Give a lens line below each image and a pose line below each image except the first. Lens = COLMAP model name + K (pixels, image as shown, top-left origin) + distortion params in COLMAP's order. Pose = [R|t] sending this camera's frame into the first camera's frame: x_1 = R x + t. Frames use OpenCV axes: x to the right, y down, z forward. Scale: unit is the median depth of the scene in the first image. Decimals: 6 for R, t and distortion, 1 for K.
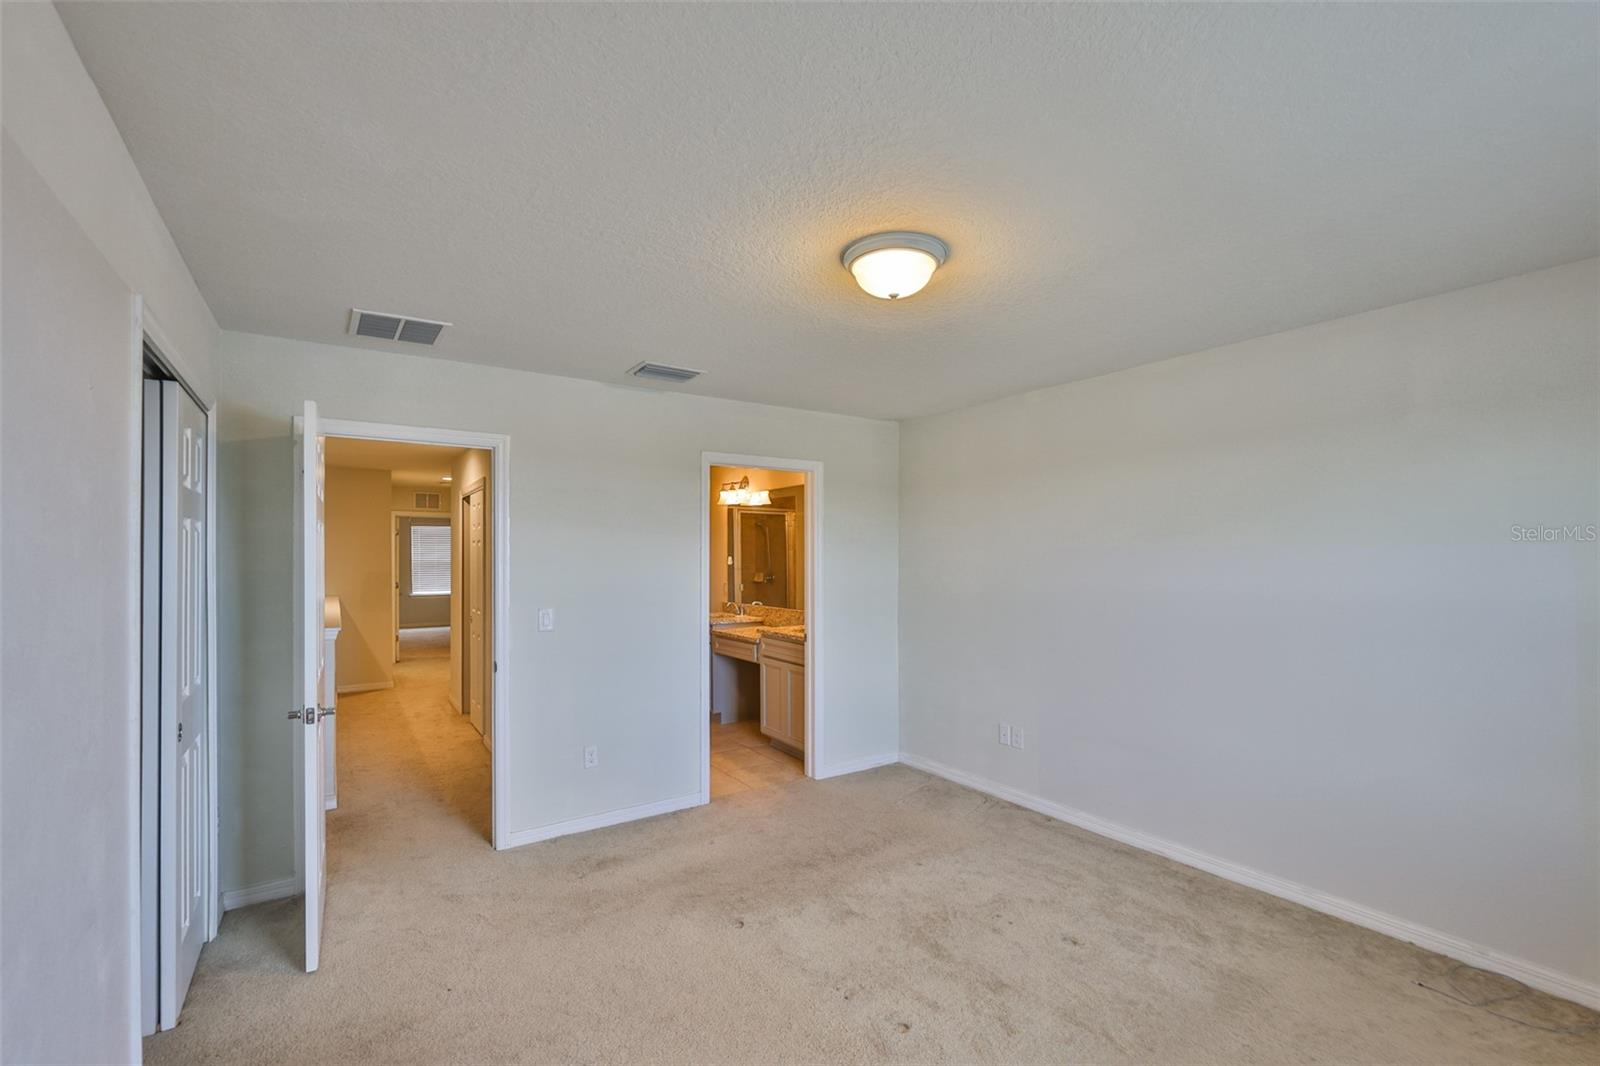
lens RADIAL K [[691.6, 0, 806.6], [0, 691.6, 558.3], [0, 0, 1]] dist [-0.000093, -0.000070]
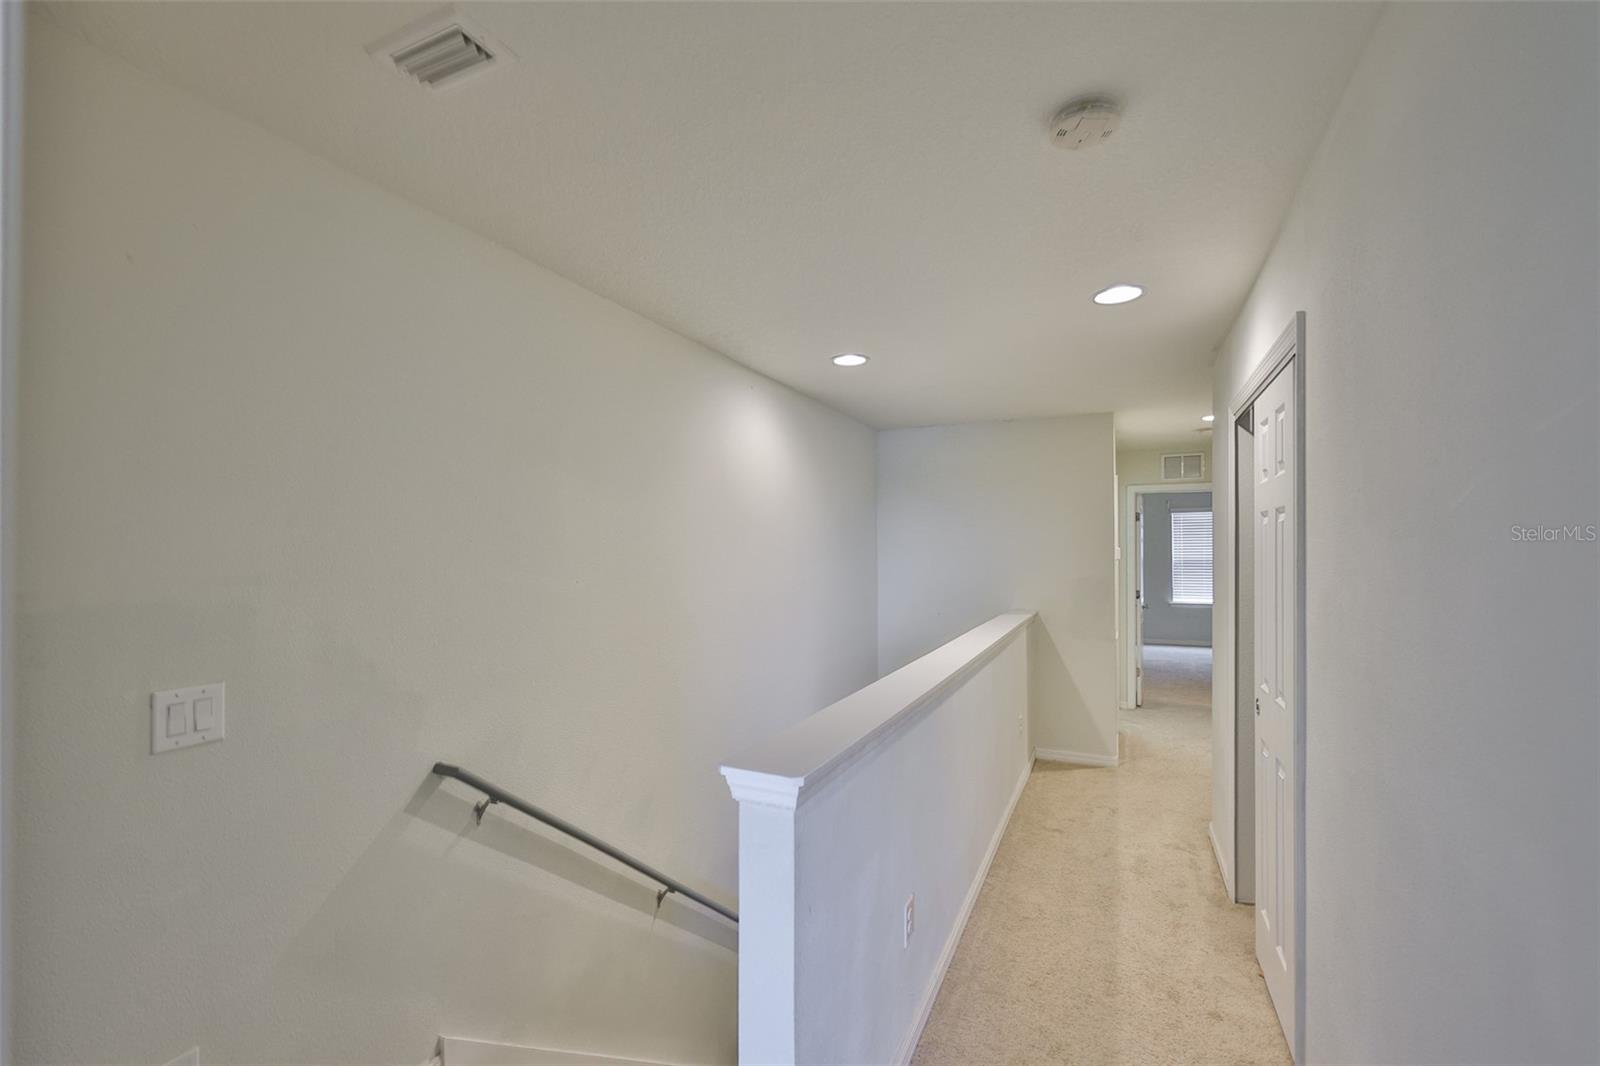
lens RADIAL K [[682.6, 0, 794.3], [0, 682.6, 552.5], [0, 0, 1]] dist [0.003538, 0.000199]
pose [[0.504057, -0.000160, -0.863670, -0.213865], [-0.001063, 0.999999, -0.000806, -0.002225], [0.863670, 0.001325, 0.504056, 0.437698]]
